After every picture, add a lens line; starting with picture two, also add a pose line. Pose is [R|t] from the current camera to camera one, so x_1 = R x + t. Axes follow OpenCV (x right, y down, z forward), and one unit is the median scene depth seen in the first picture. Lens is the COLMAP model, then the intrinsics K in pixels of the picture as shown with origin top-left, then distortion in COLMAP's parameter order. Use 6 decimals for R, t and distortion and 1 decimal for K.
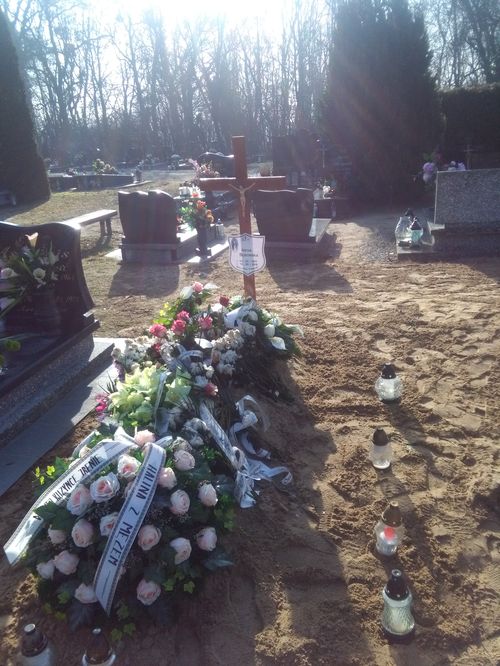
lens RADIAL K [[528.4, 0, 253.8], [0, 528.4, 330.2], [0, 0, 1]] dist [0.072402, -0.108977]
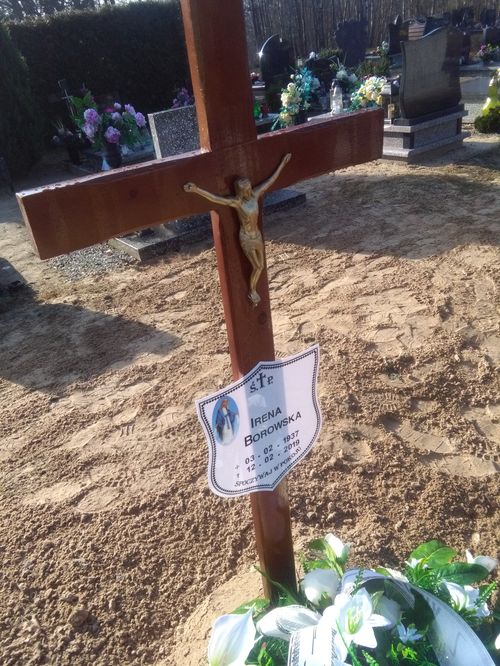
lens RADIAL K [[528.4, 0, 253.8], [0, 528.4, 330.2], [0, 0, 1]] dist [0.072402, -0.108977]
pose [[0.661949, -0.373767, 0.649709, -0.120781], [0.332397, 0.923287, 0.192492, -0.172440], [-0.671815, 0.088542, 0.735408, 0.580511]]
